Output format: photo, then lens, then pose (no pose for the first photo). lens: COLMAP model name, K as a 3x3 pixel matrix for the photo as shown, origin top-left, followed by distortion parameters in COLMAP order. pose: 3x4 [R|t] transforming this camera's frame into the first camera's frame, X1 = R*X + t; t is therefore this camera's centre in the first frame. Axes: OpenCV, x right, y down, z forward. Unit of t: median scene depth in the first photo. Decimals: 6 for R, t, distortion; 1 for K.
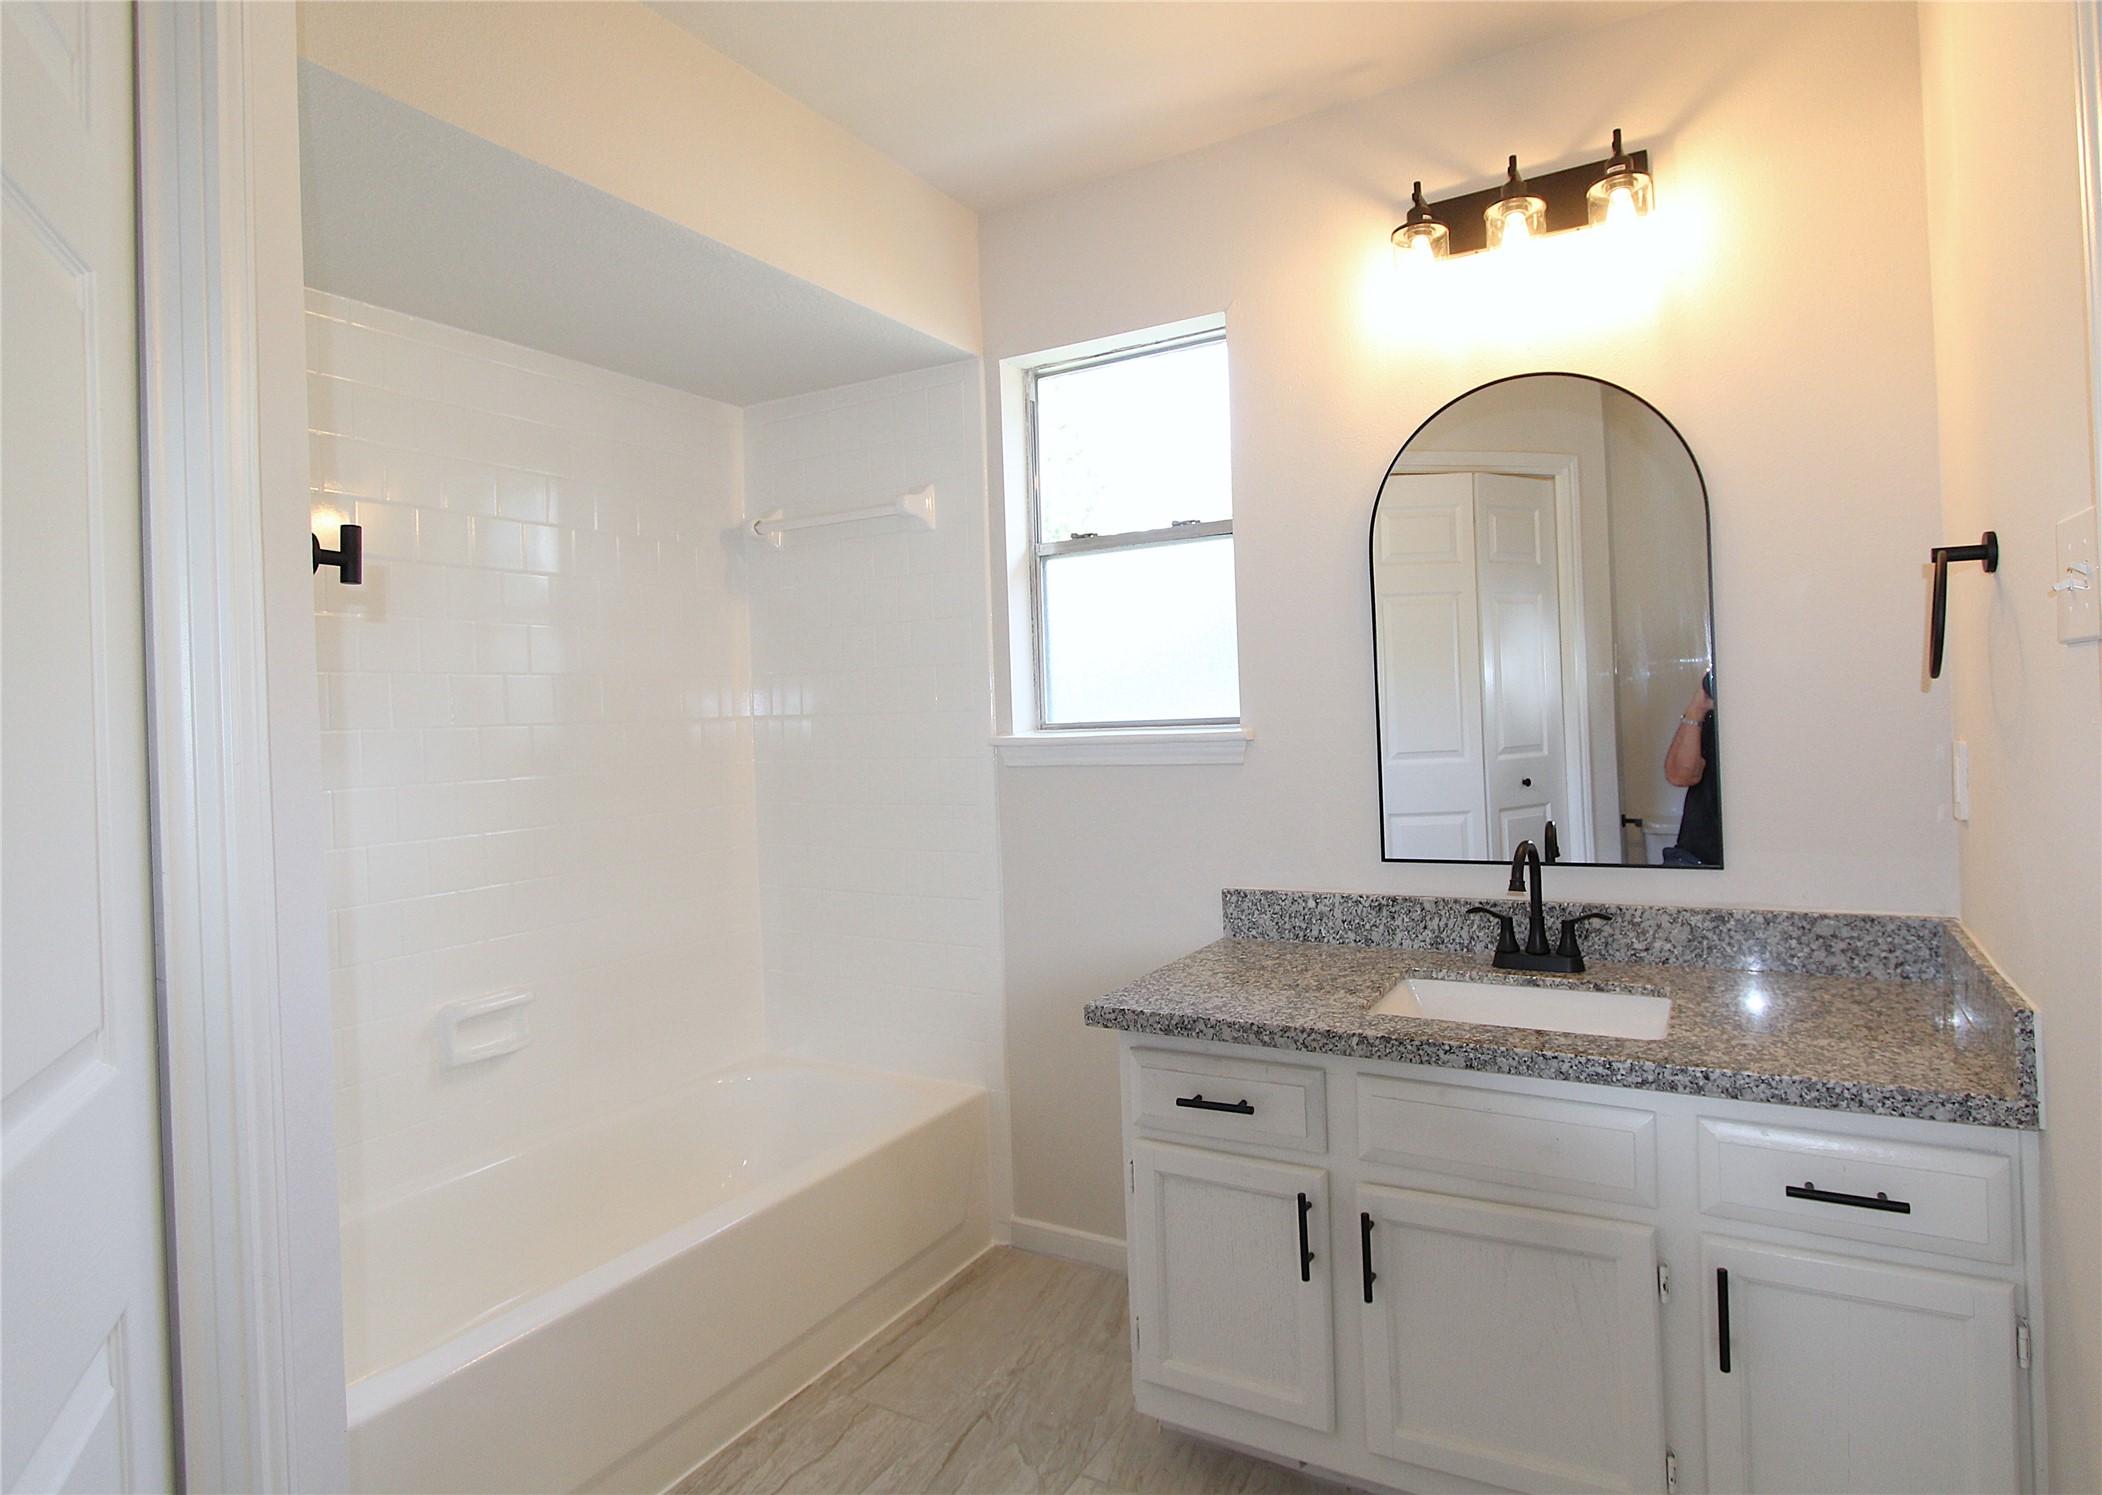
lens RADIAL K [[1066.1, 0, 1190.9], [0, 1066.1, 718.1], [0, 0, 1]] dist [-0.016097, 0.000048]
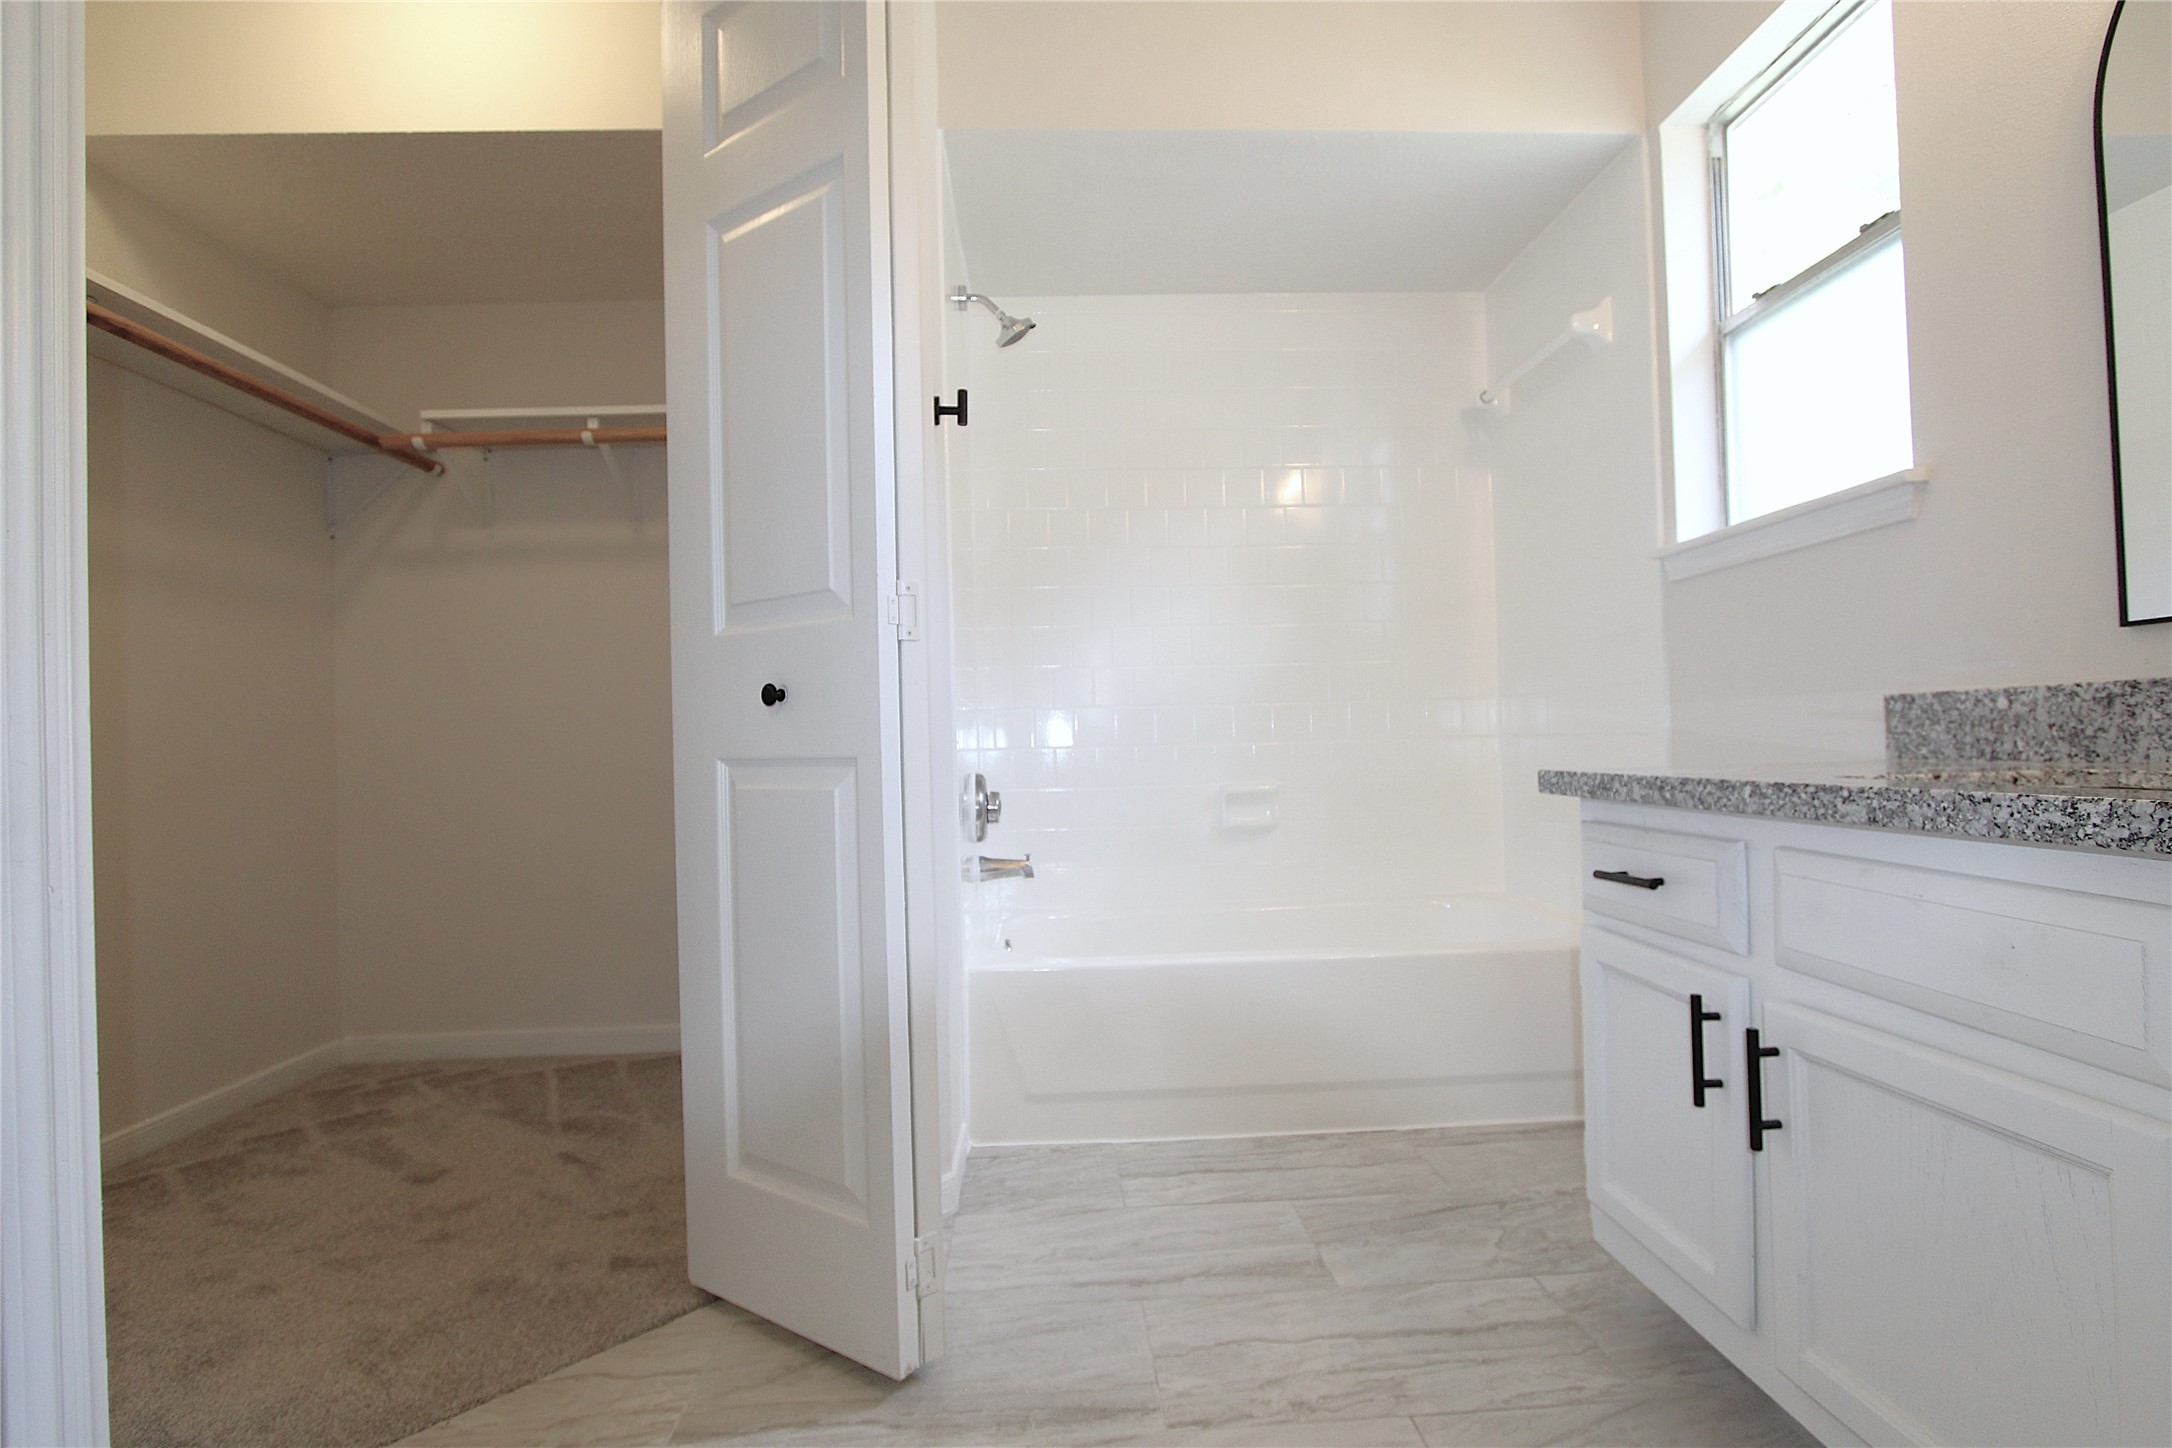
lens RADIAL K [[1008.9, 0, 1086.0], [0, 1008.9, 724.0], [0, 0, 1]] dist [-0.020511, 0.000540]
pose [[0.499904, 0.010554, -0.866016, 0.382569], [0.014112, 0.999694, 0.020329, 0.173734], [0.865966, -0.022384, 0.499602, 0.194424]]
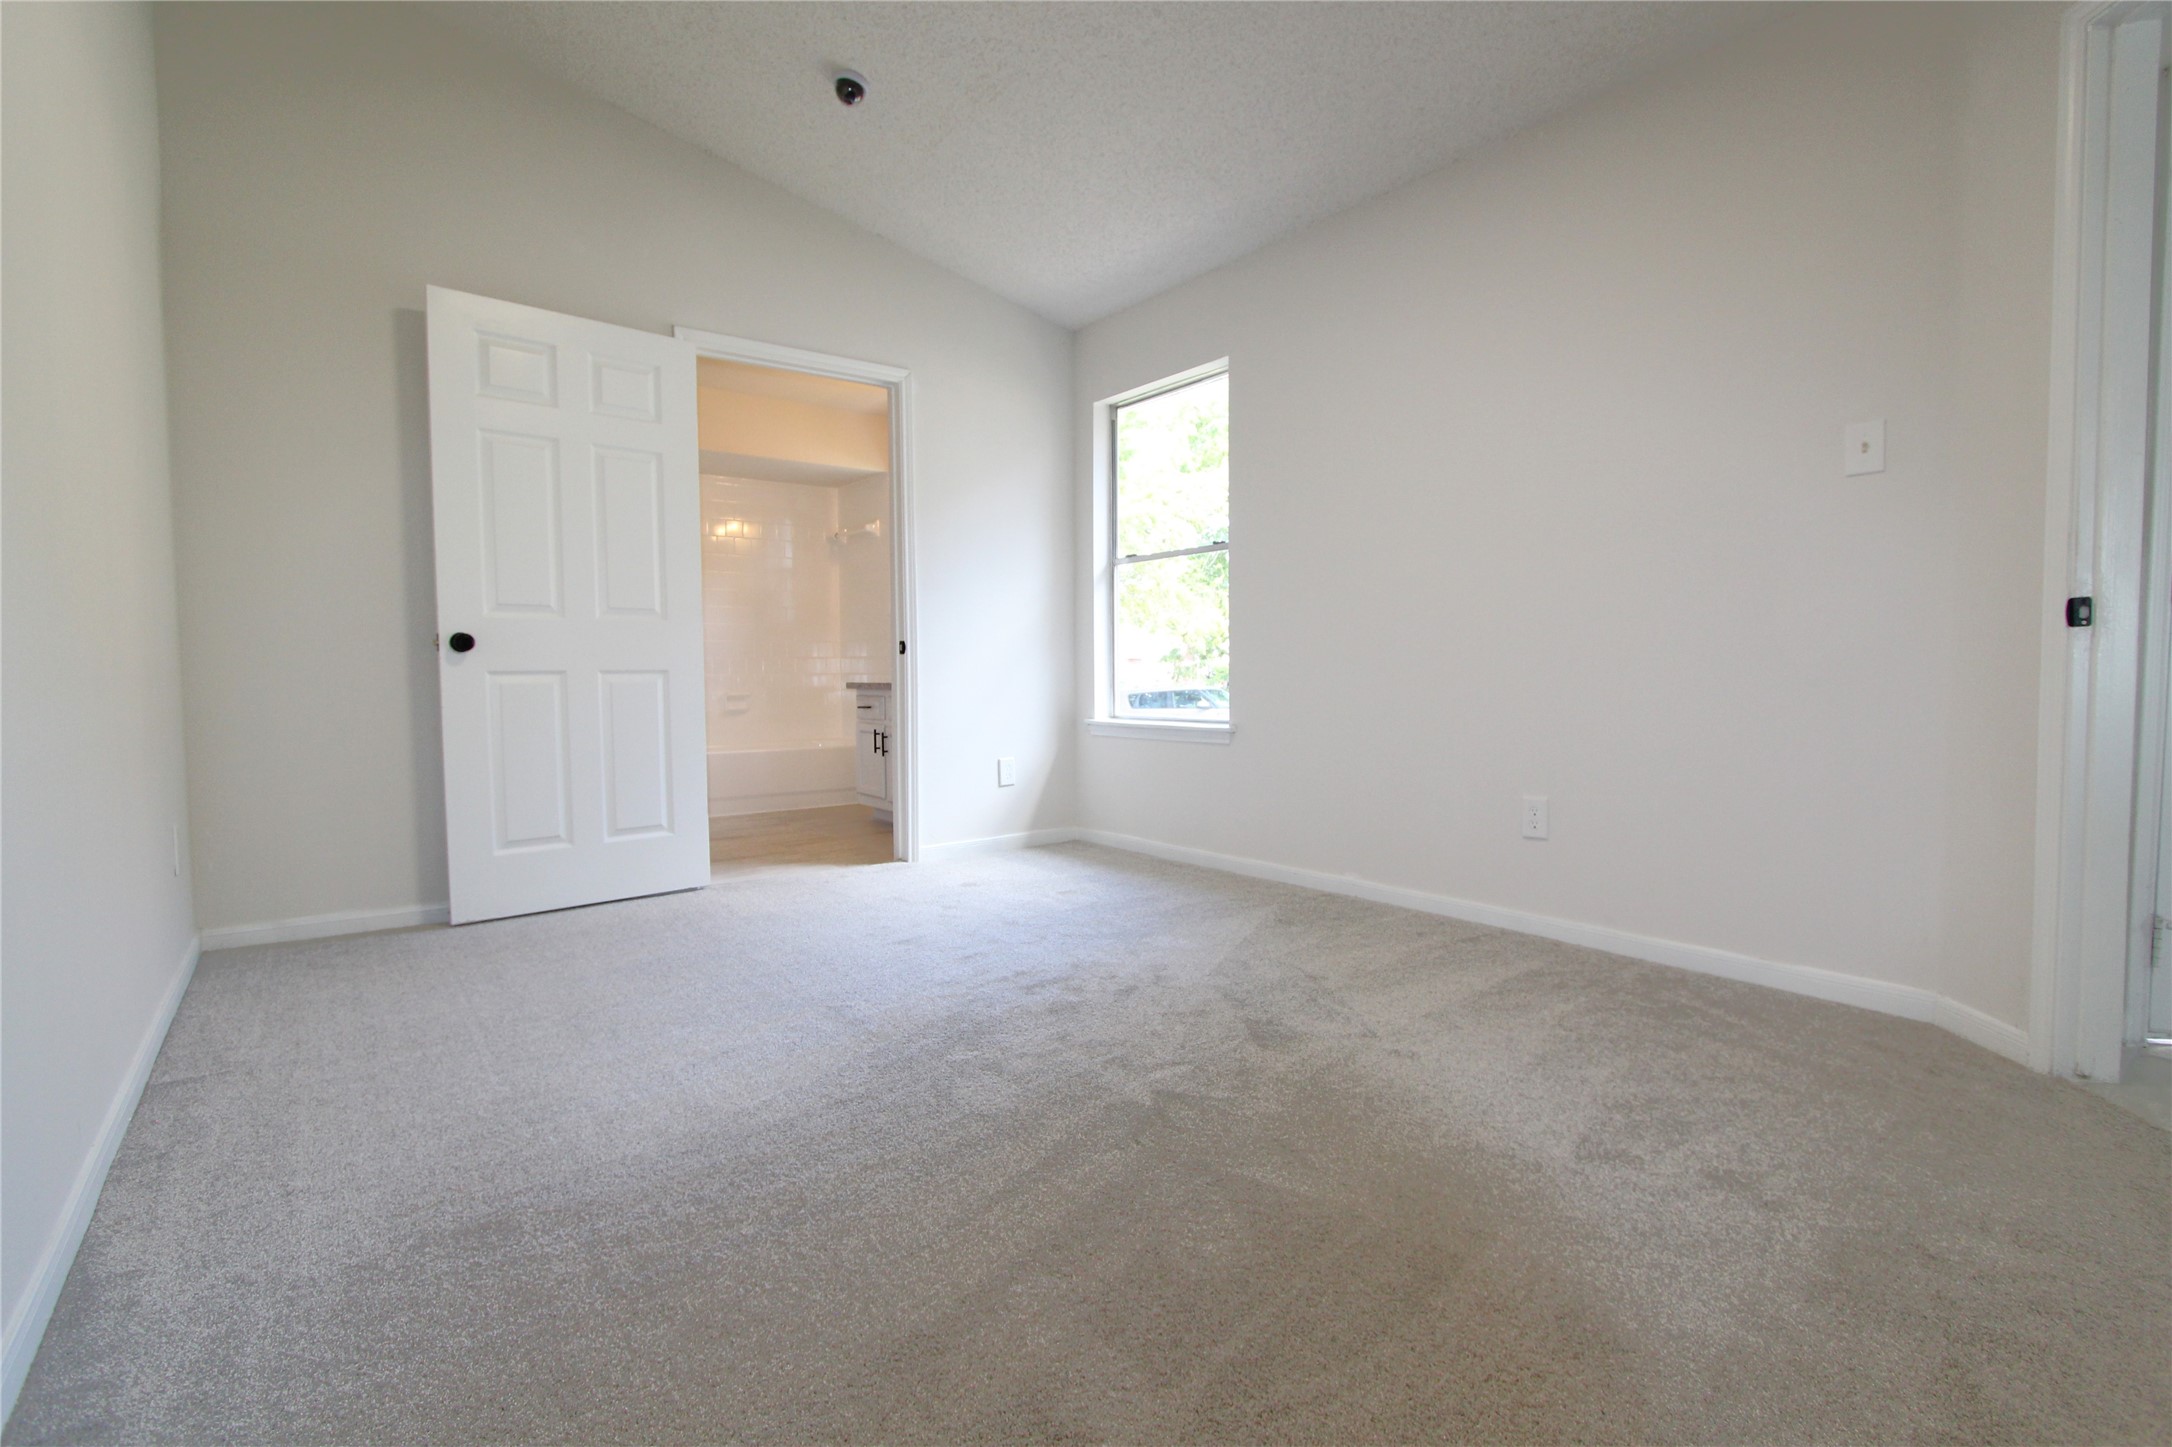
lens RADIAL K [[997.1, 0, 1088.0], [0, 997.1, 729.9], [0, 0, 1]] dist [-0.013844, 0.001618]
pose [[0.909511, 0.062388, -0.410972, 1.675382], [-0.030632, 0.996044, 0.083414, 0.106065], [0.414550, -0.063277, 0.907824, -1.401898]]
